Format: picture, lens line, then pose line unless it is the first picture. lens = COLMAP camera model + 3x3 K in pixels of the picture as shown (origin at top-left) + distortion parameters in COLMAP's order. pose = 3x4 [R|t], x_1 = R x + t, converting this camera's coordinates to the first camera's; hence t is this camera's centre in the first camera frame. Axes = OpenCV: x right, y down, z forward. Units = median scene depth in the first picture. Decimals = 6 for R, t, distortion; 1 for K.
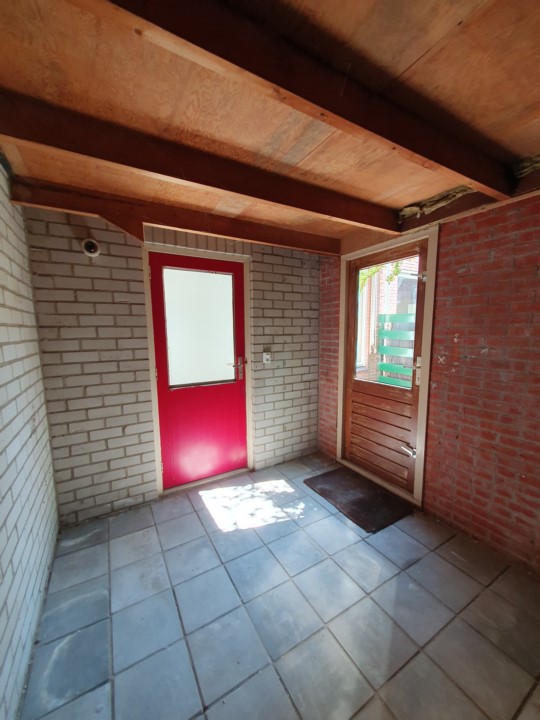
lens RADIAL K [[284.2, 0, 267.4], [0, 284.2, 361.9], [0, 0, 1]] dist [0.008231, -0.000134]
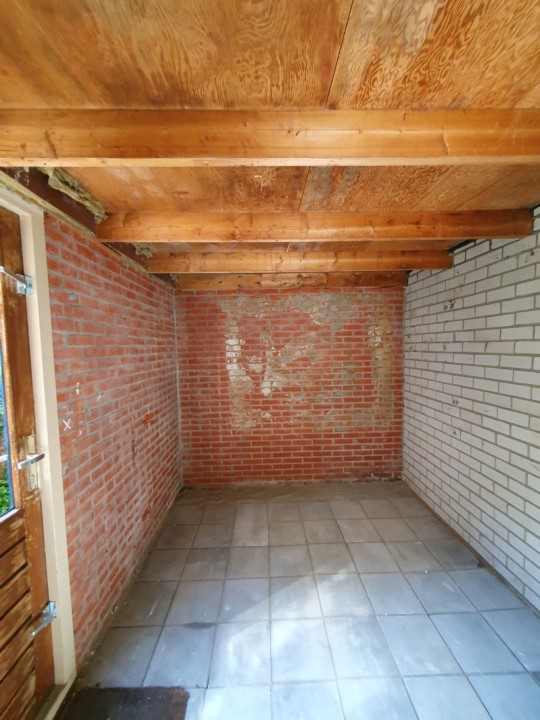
lens RADIAL K [[284.2, 0, 266.8], [0, 284.2, 365.3], [0, 0, 1]] dist [0.008231, -0.000134]
pose [[-0.876062, -0.004302, 0.482179, -0.115700], [0.081883, 0.984110, 0.157552, -0.225674], [-0.475195, 0.177508, -0.861789, 1.440570]]
